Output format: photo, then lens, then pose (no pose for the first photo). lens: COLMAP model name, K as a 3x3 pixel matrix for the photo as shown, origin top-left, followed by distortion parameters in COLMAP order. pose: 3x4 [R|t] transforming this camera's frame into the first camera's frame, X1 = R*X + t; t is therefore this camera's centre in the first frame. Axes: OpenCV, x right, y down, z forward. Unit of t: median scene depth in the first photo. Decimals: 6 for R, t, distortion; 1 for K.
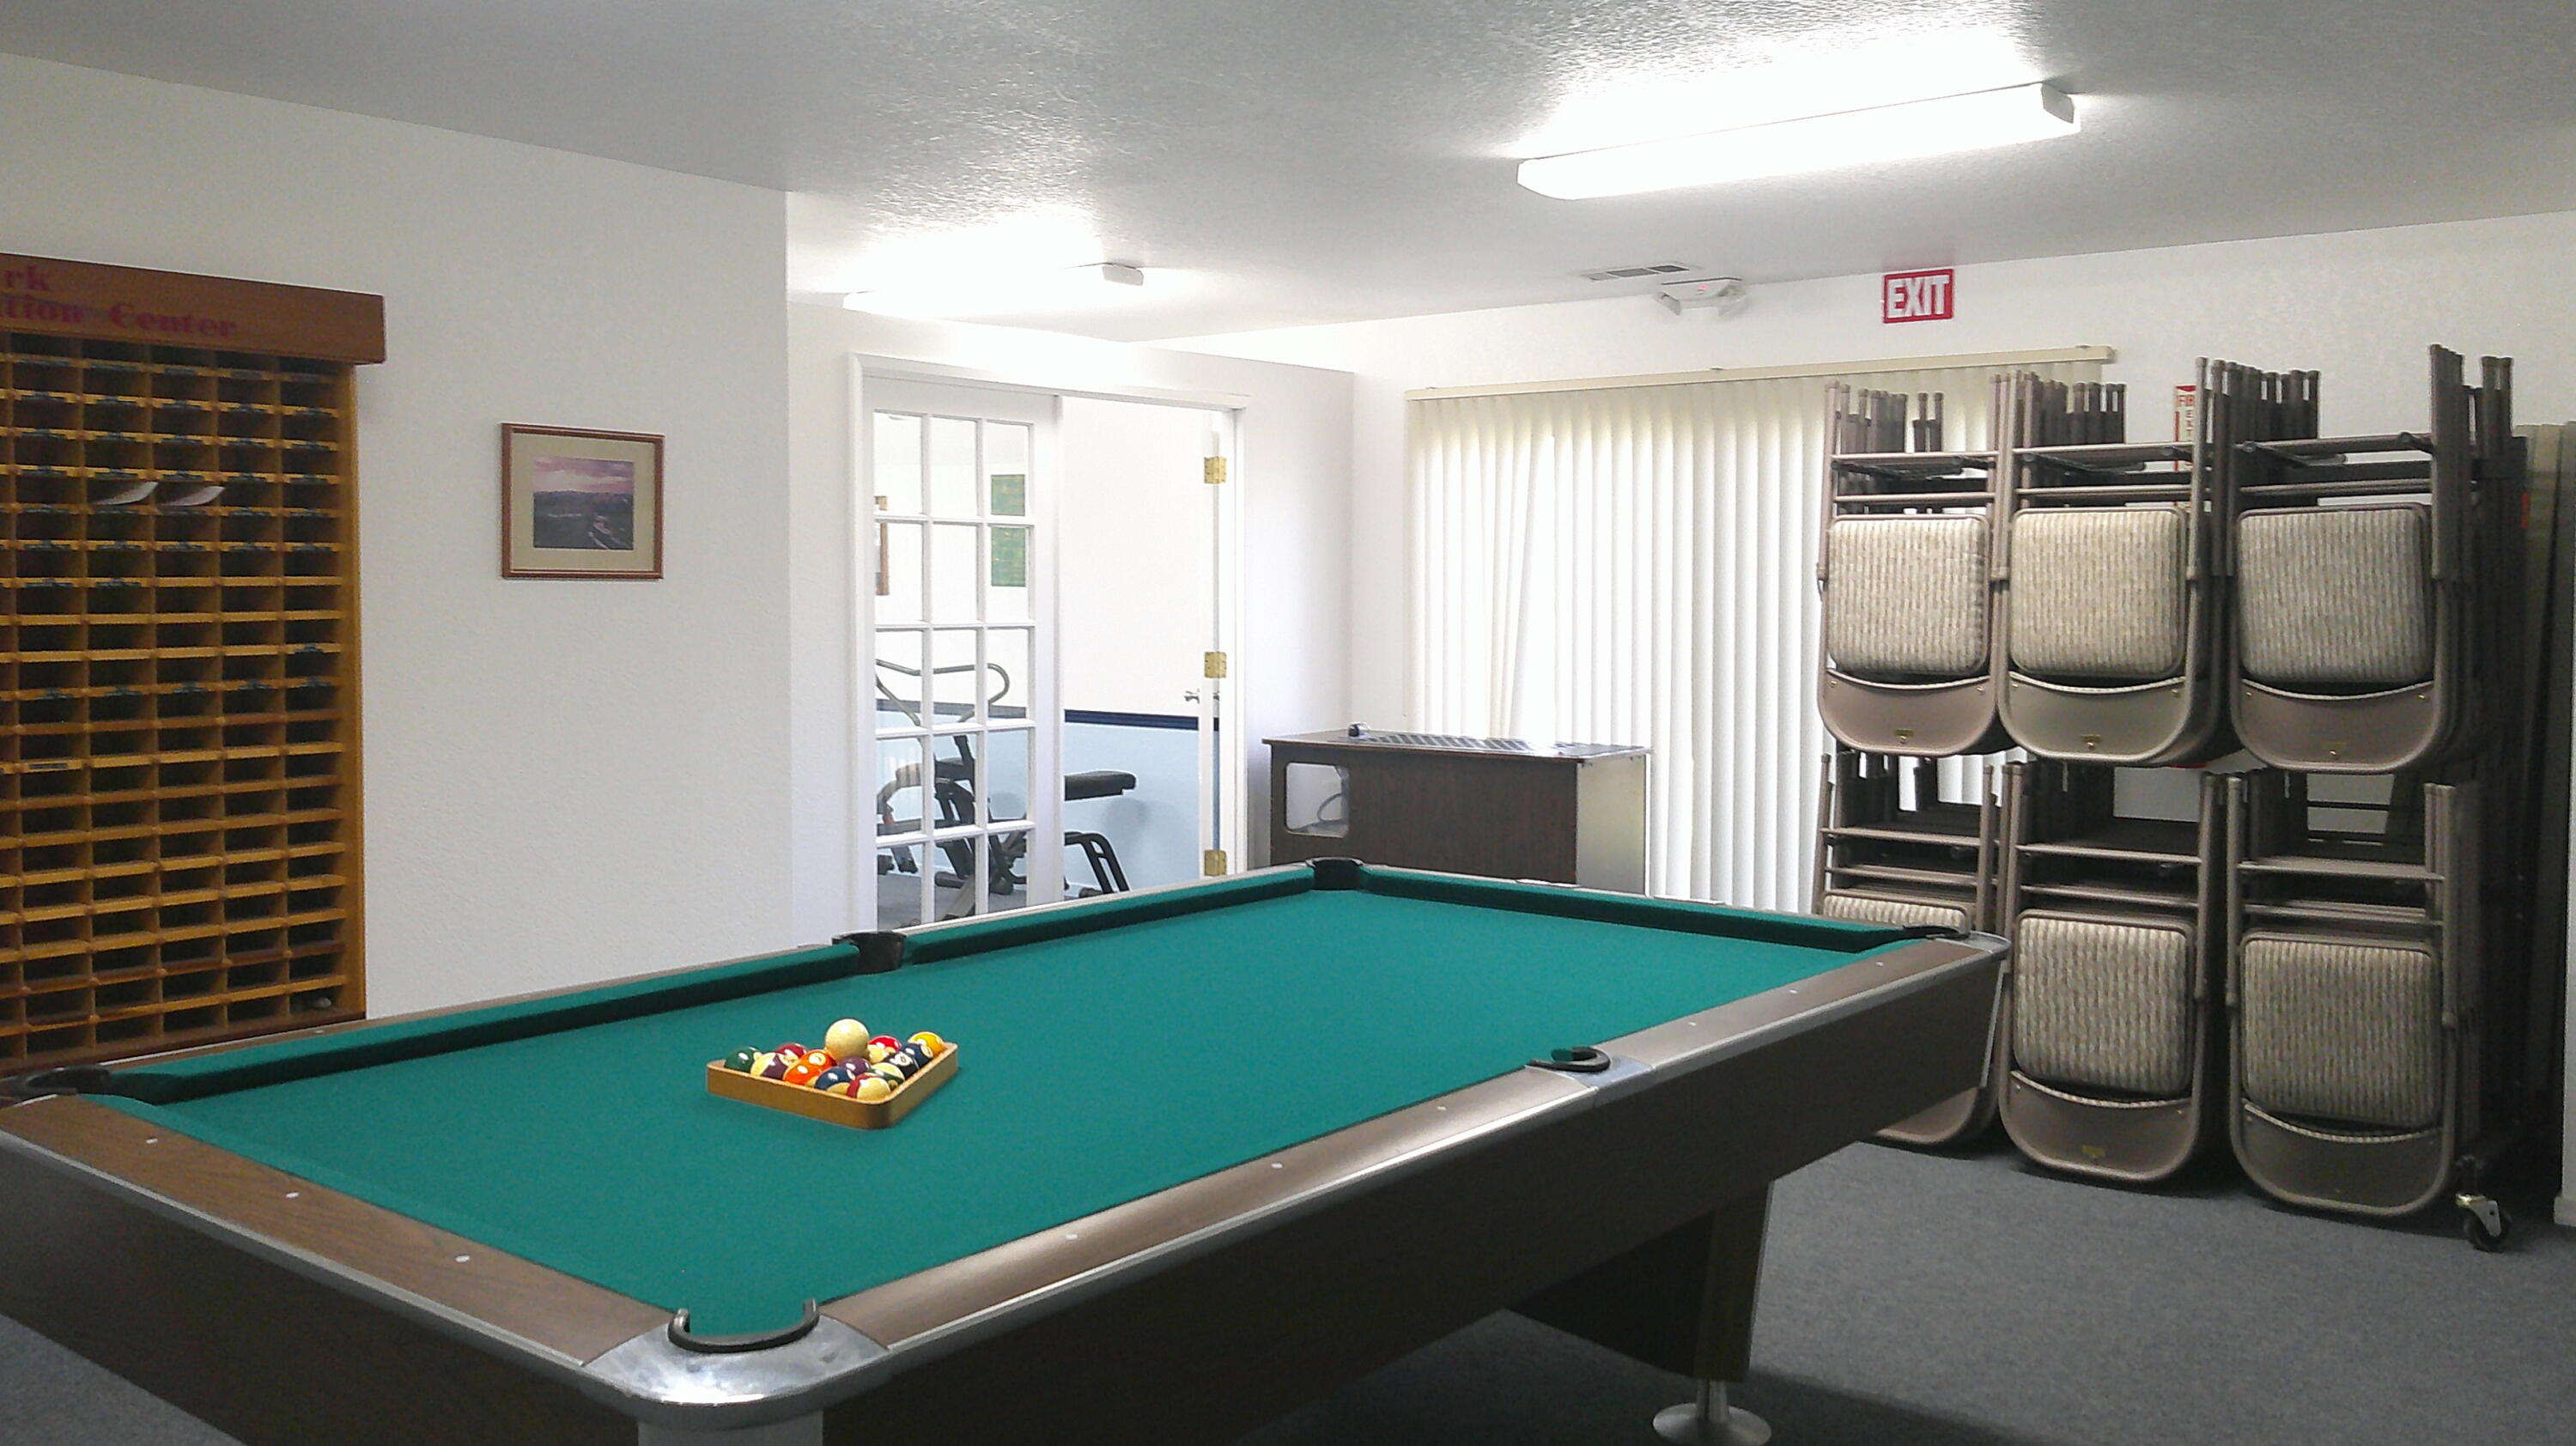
lens RADIAL K [[2098.2, 0, 1290.3], [0, 2098.2, 659.3], [0, 0, 1]] dist [0.056791, -0.104656]
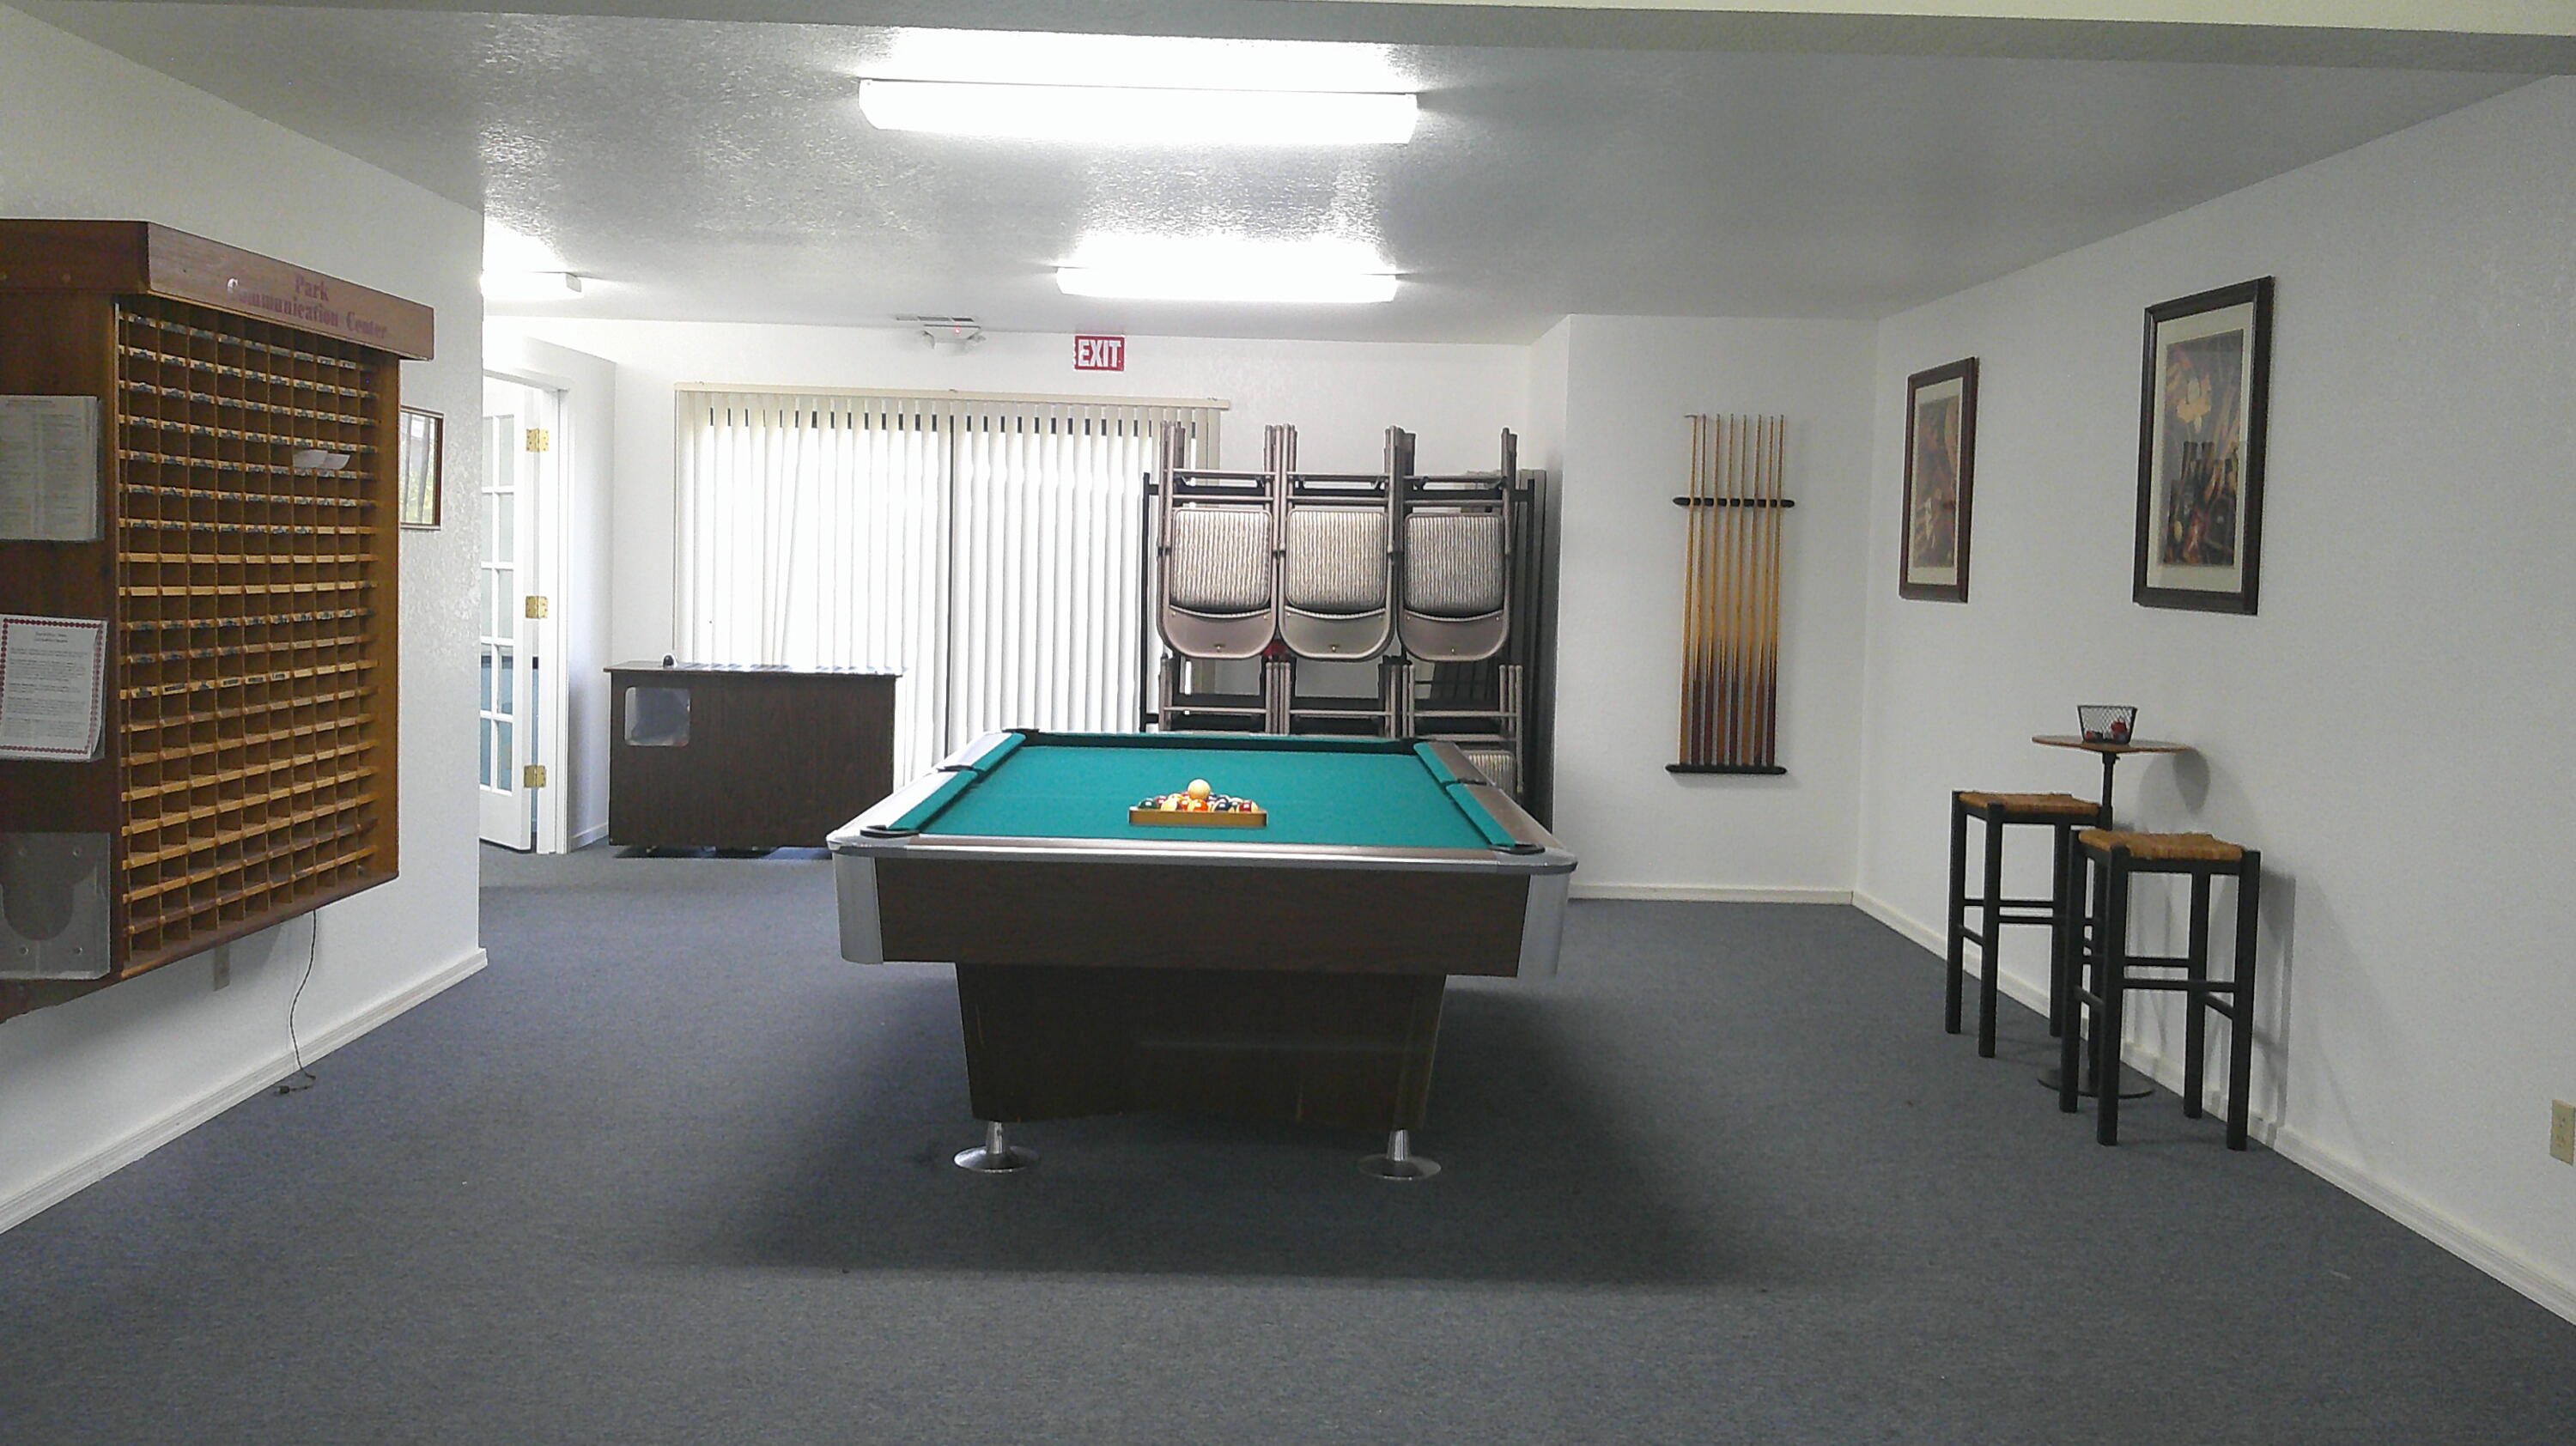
lens RADIAL K [[2098.2, 0, 1290.3], [0, 2098.2, 659.3], [0, 0, 1]] dist [0.056791, -0.104656]
pose [[0.758277, -0.016682, 0.651719, -0.727824], [0.003819, 0.999769, 0.021147, 0.012684], [-0.651922, -0.013546, 0.758165, -0.252331]]
